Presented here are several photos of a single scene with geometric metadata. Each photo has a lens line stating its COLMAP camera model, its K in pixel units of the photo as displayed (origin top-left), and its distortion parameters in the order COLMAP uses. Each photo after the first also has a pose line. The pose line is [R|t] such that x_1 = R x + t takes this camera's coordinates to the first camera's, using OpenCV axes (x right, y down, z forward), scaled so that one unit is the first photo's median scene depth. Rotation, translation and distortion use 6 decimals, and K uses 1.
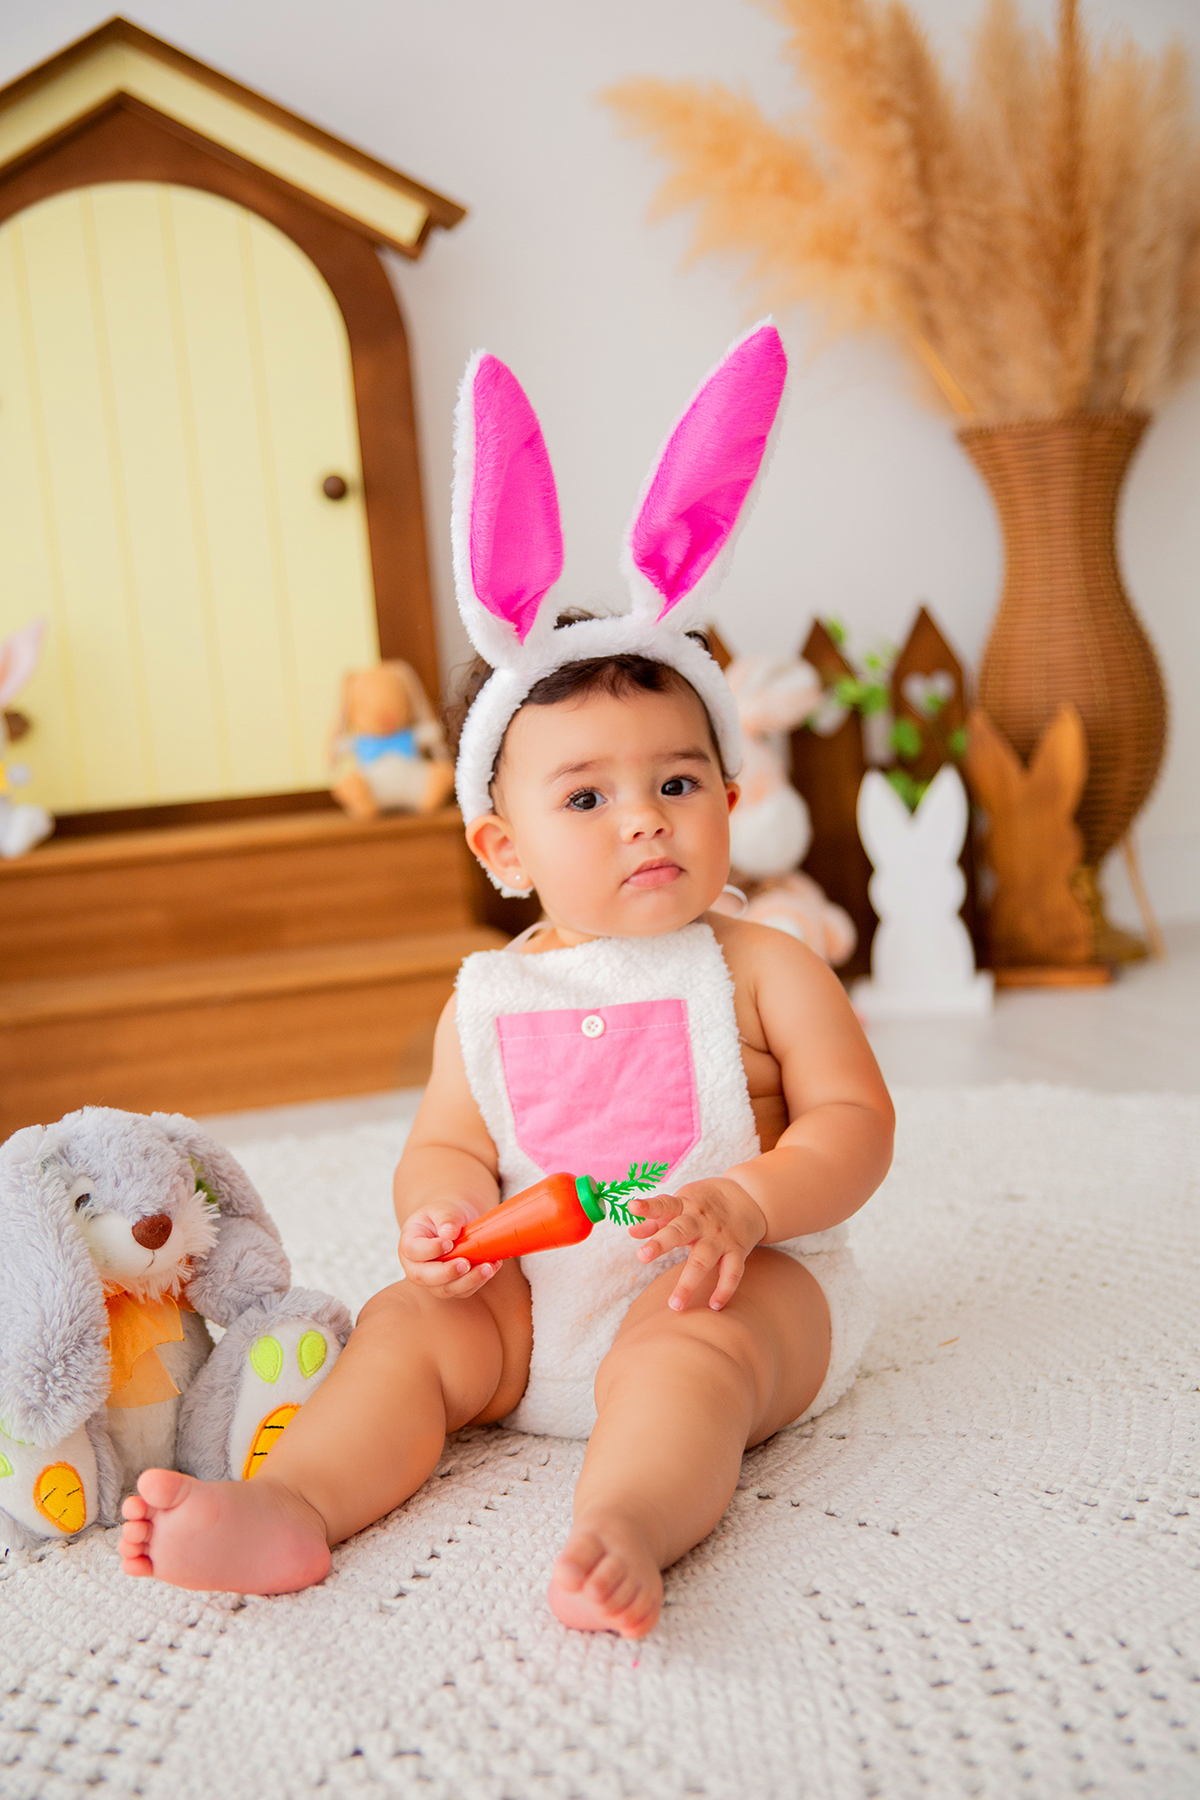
lens RADIAL K [[2398.1, 0, 600.0], [0, 2398.1, 900.0], [0, 0, 1]] dist [0.013164, 0.012937]
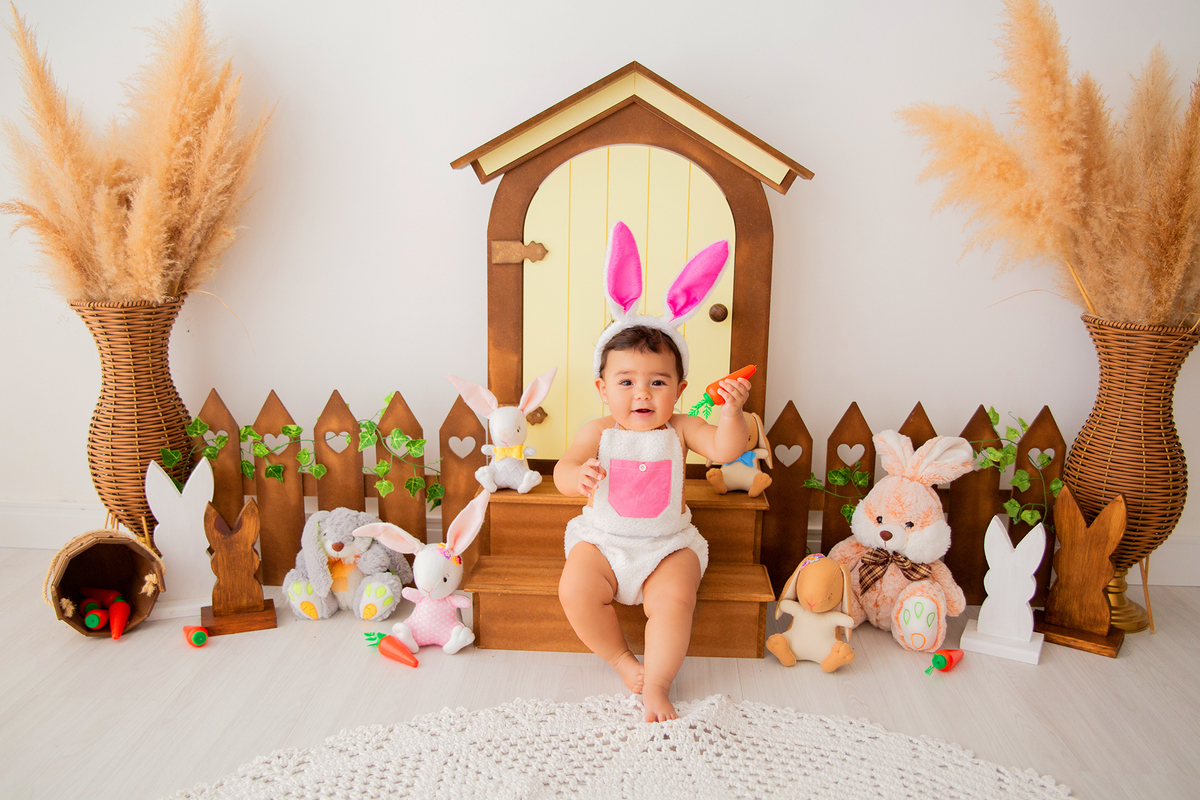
lens RADIAL K [[1117.0, 0, 600.0], [0, 1117.0, 400.0], [0, 0, 1]] dist [-0.013054, 0.007221]
pose [[0.956055, 0.161504, -0.244693, 0.023374], [-0.137110, 0.984002, 0.113759, -0.190847], [0.259151, -0.075210, 0.962904, 0.144241]]
